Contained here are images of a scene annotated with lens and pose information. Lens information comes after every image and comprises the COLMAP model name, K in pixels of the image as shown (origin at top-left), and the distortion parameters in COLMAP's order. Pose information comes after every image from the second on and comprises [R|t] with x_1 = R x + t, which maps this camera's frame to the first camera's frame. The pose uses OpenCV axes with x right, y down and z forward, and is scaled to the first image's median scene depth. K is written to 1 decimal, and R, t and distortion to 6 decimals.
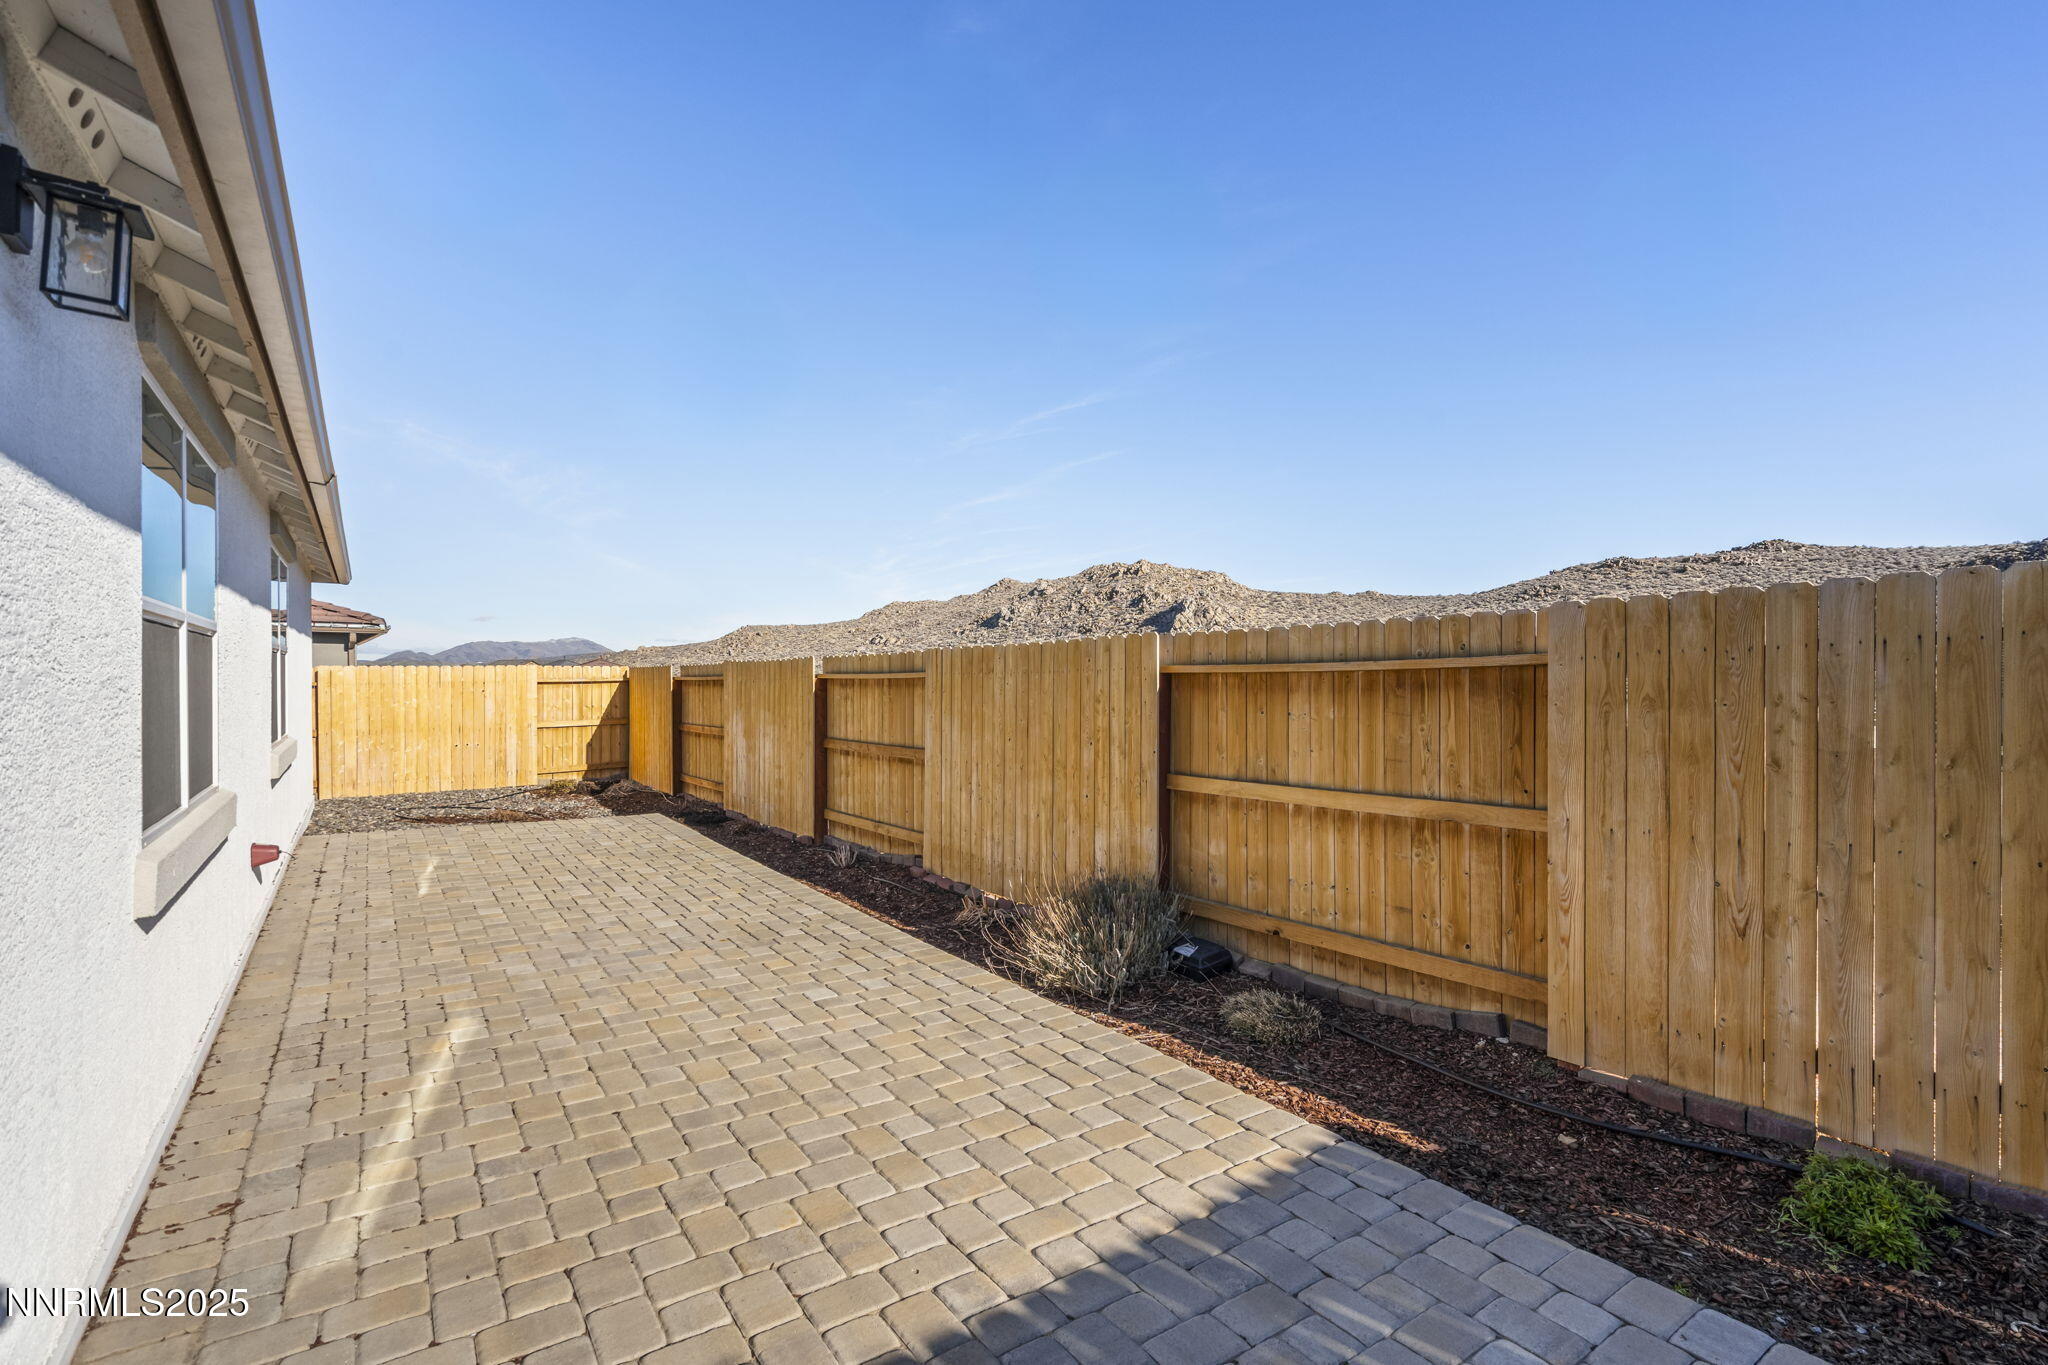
lens RADIAL K [[939.6, 0, 1022.9], [0, 939.6, 698.3], [0, 0, 1]] dist [-0.000458, -0.000471]
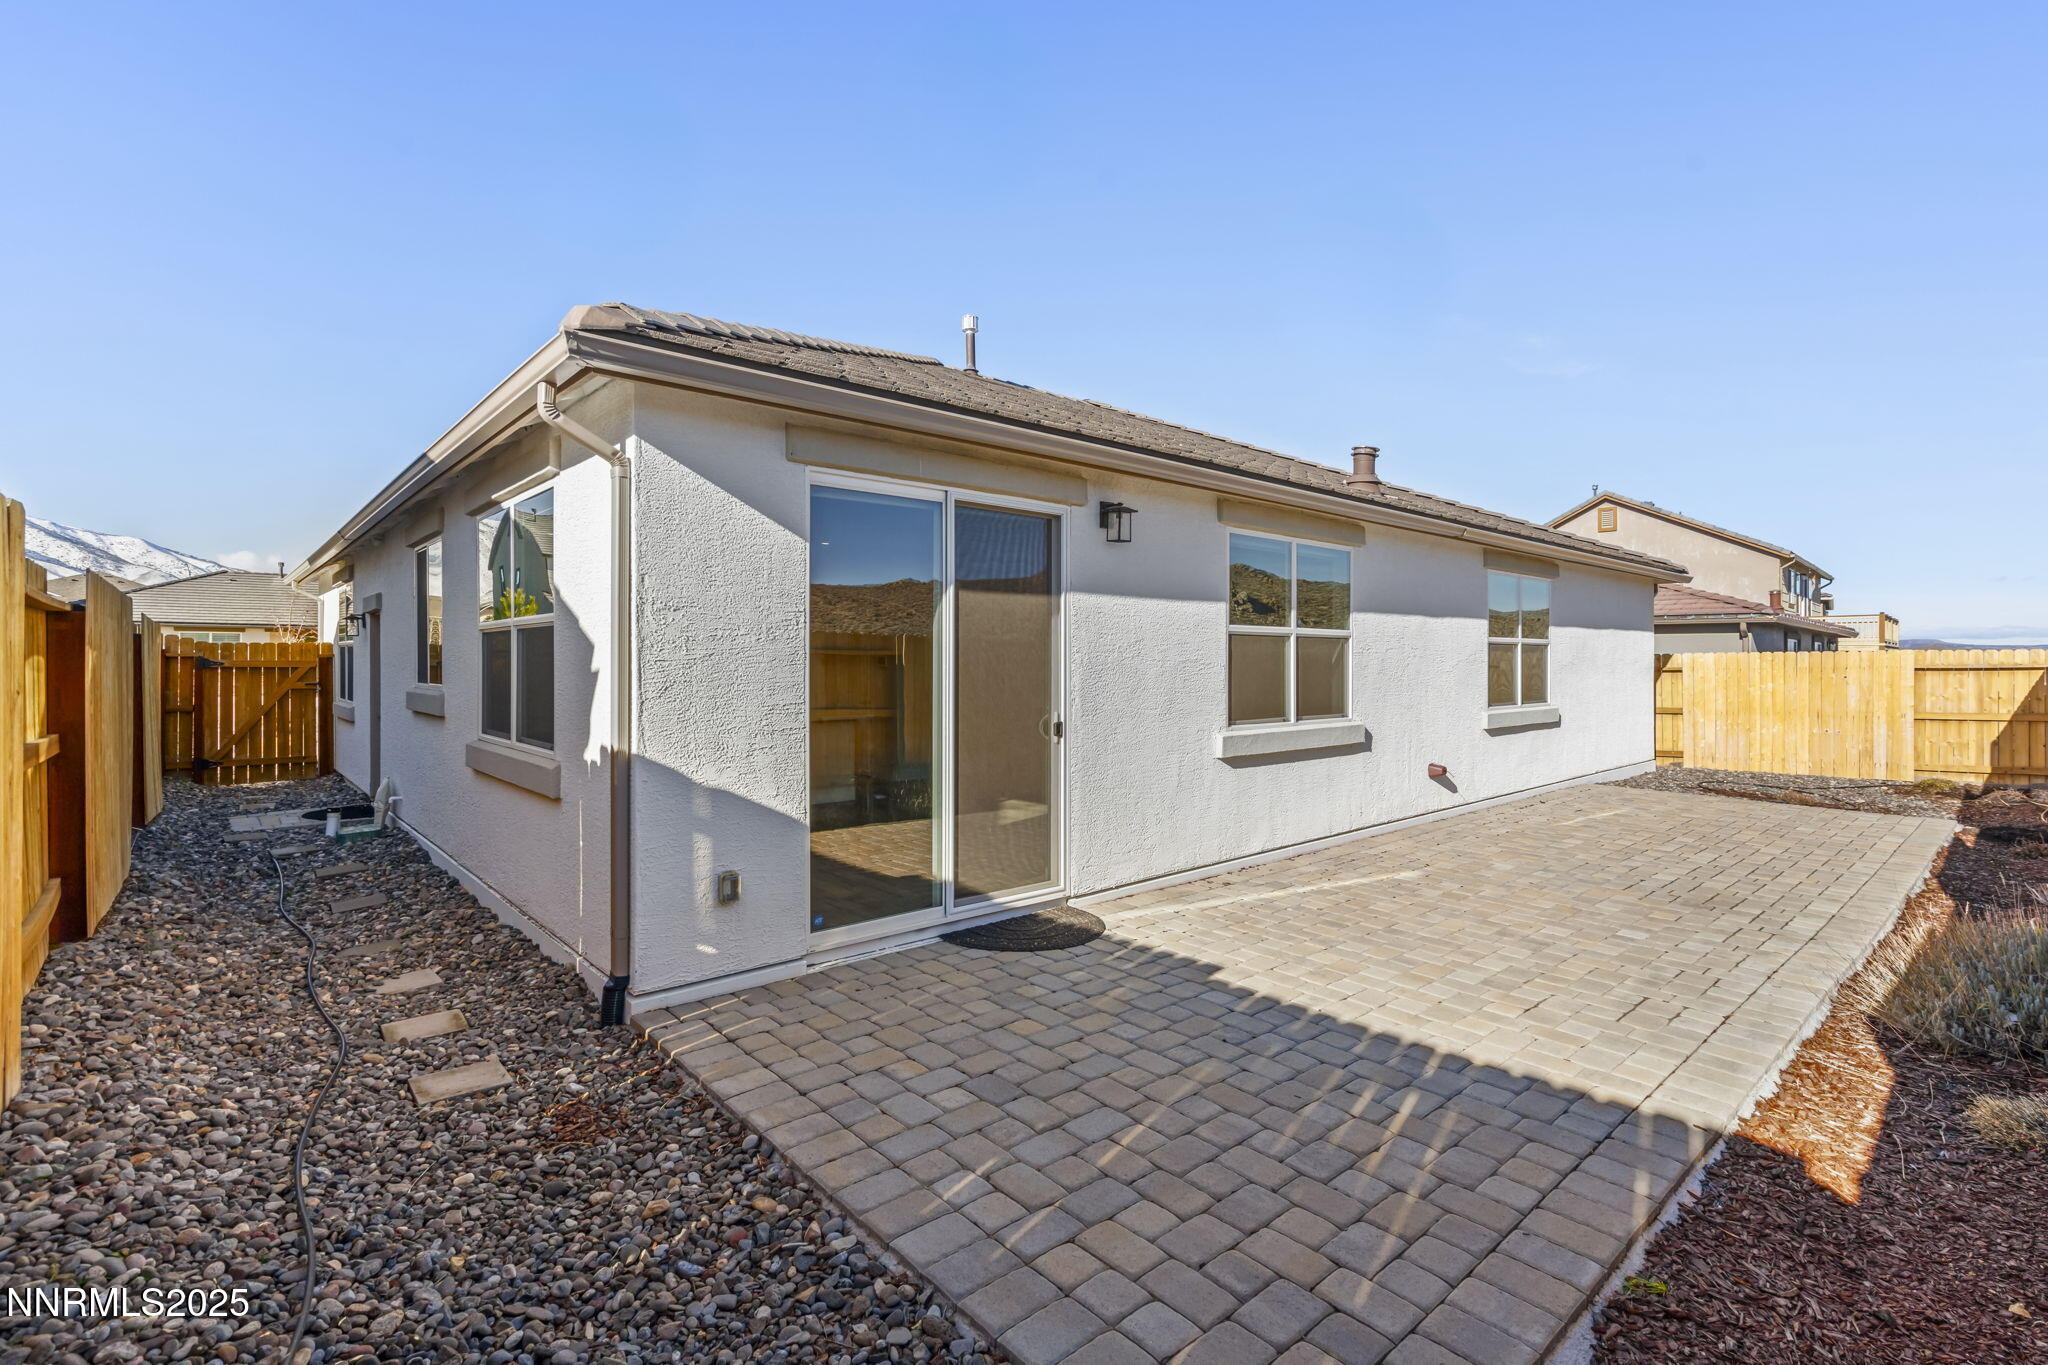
lens RADIAL K [[939.6, 0, 1022.9], [0, 939.6, 698.3], [0, 0, 1]] dist [-0.000458, -0.000471]
pose [[0.108975, 0.035735, -0.993402, 0.317096], [-0.025494, 0.999125, 0.033144, 0.003797], [0.993718, 0.021714, 0.109791, 0.050313]]
